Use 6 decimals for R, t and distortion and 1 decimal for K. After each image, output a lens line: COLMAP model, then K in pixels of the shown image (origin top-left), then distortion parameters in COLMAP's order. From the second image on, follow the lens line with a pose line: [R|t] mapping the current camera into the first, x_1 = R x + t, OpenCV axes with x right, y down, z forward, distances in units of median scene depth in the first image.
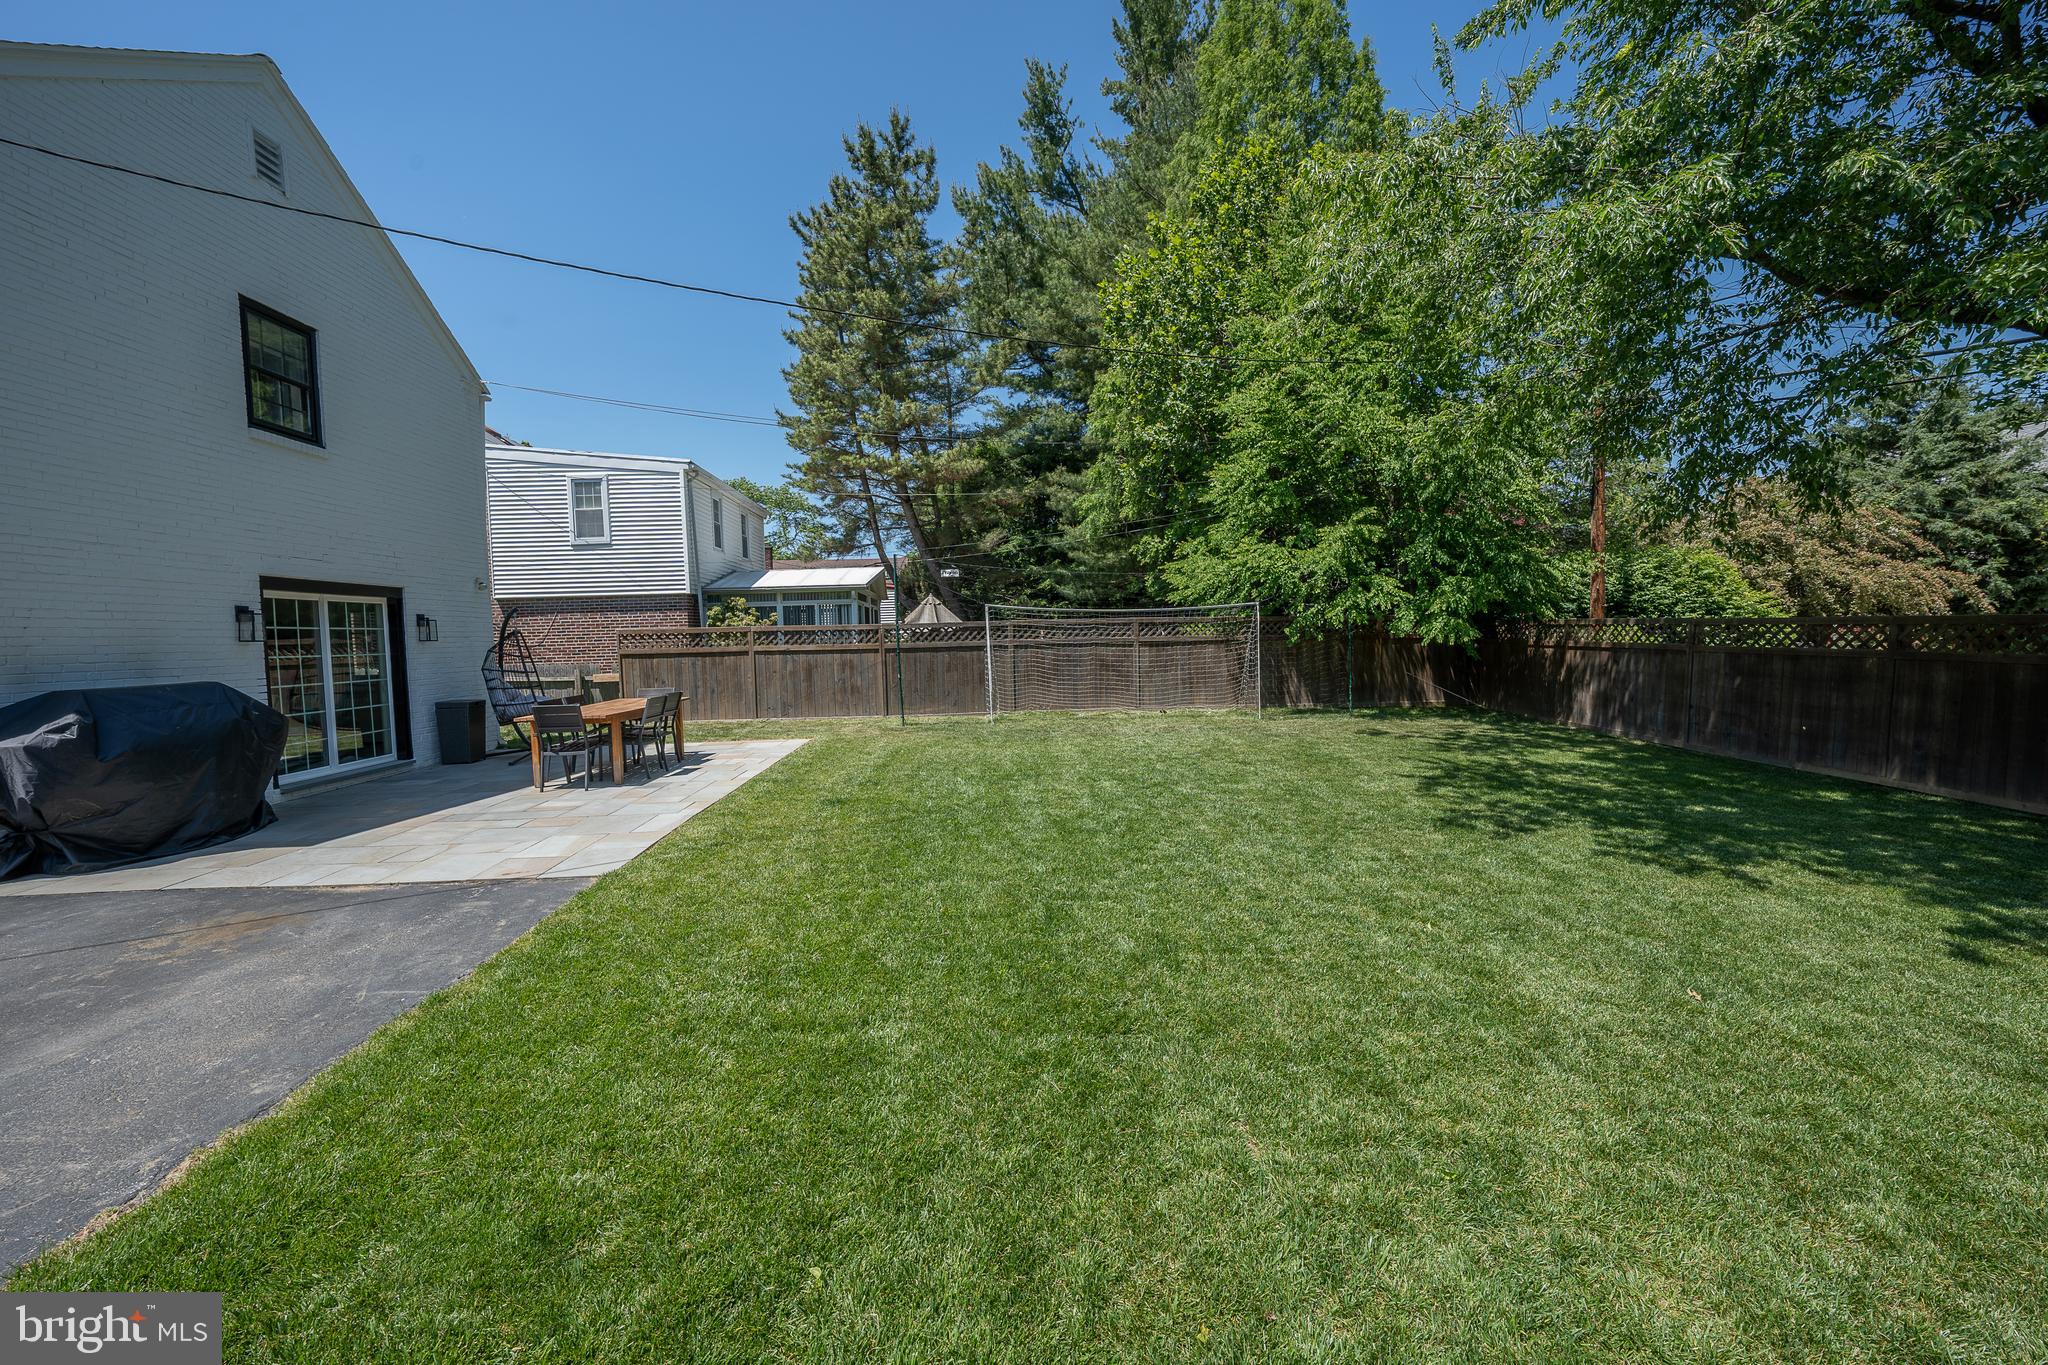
lens RADIAL K [[772.7, 0, 1024.0], [0, 772.7, 682.5], [0, 0, 1]] dist [0.000288, 0.000024]
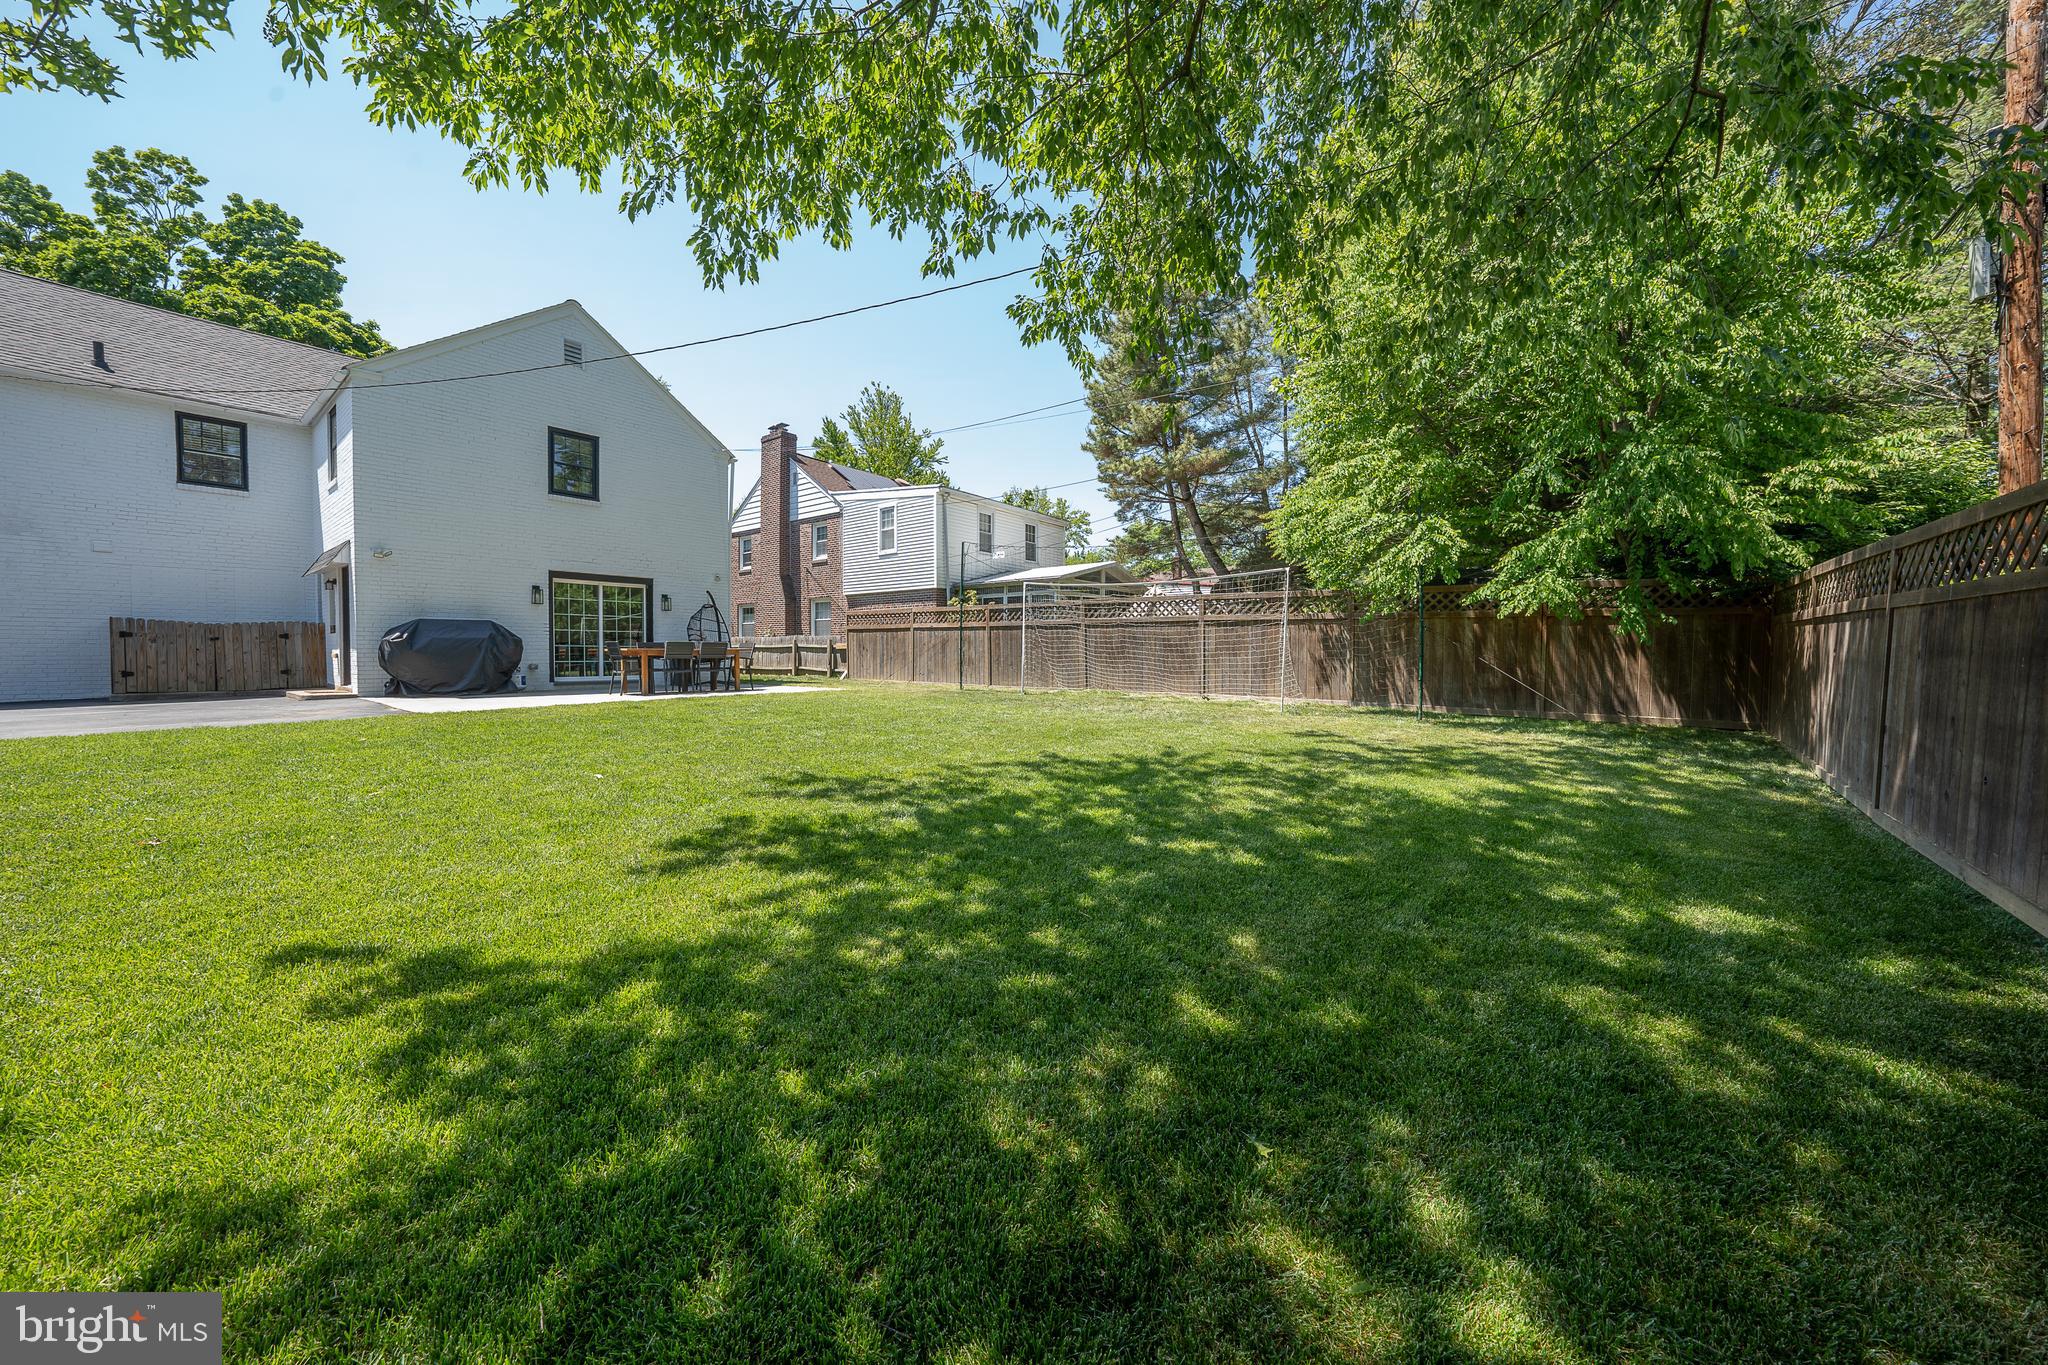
lens RADIAL K [[706.6, 0, 1030.5], [0, 706.6, 676.1], [0, 0, 1]] dist [-0.028419, 0.006771]
pose [[0.749622, 0.050441, -0.659942, 0.775350], [-0.062818, 0.998013, 0.004927, 0.029012], [0.658879, 0.037763, 0.751301, 0.362002]]
